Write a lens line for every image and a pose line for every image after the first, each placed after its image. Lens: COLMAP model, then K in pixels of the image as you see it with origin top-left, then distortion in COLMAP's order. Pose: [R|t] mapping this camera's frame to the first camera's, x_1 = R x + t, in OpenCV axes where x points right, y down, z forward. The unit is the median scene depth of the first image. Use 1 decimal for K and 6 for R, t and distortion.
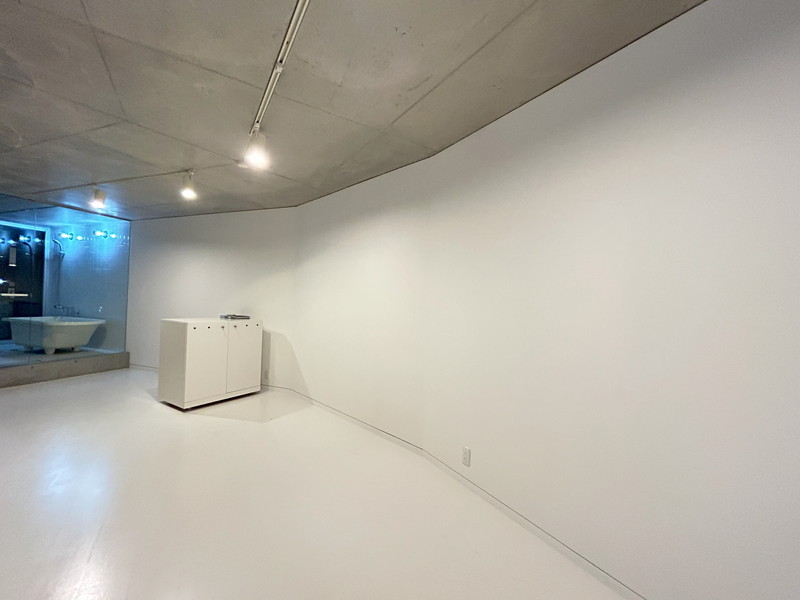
lens RADIAL K [[312.9, 0, 400.0], [0, 312.9, 300.0], [0, 0, 1]] dist [0.001400, -0.000314]
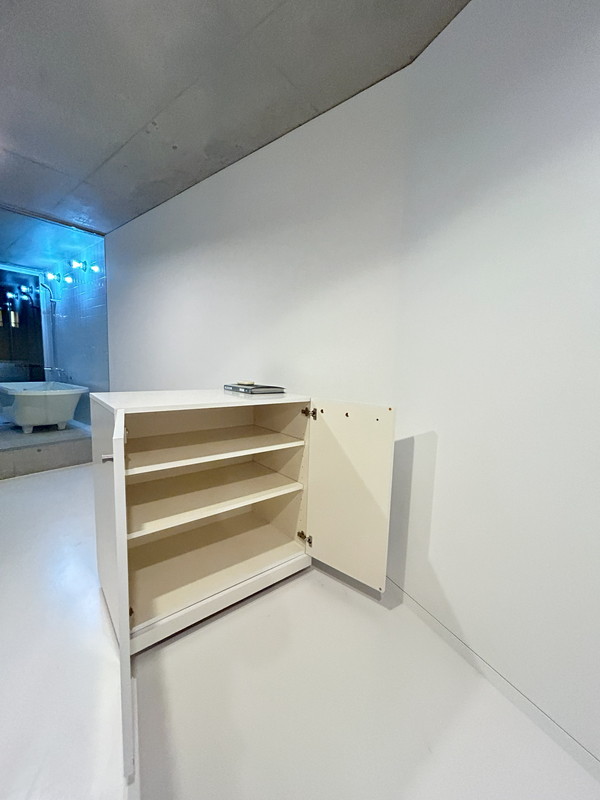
lens RADIAL K [[312.9, 0, 300.0], [0, 312.9, 400.0], [0, 0, 1]] dist [0.001400, -0.000314]
pose [[0.946499, 0.031128, -0.321202, -0.265311], [0.000652, 0.995150, 0.098363, 0.022491], [0.322707, -0.093310, 0.941888, 0.498146]]
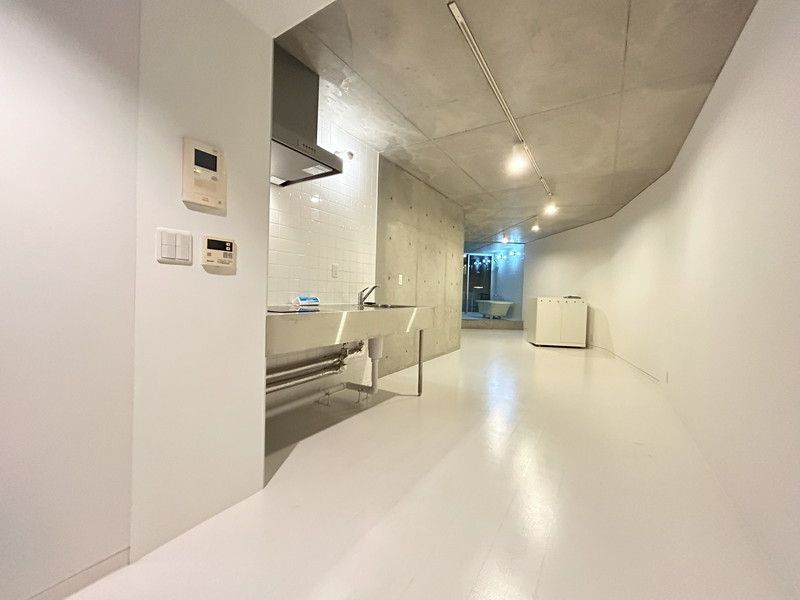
lens RADIAL K [[312.9, 0, 400.0], [0, 312.9, 300.0], [0, 0, 1]] dist [0.001400, -0.000314]
pose [[0.404953, 0.006133, -0.914317, 0.424732], [-0.014446, 0.999896, 0.000309, 0.062723], [0.914224, 0.013083, 0.404999, -0.305995]]
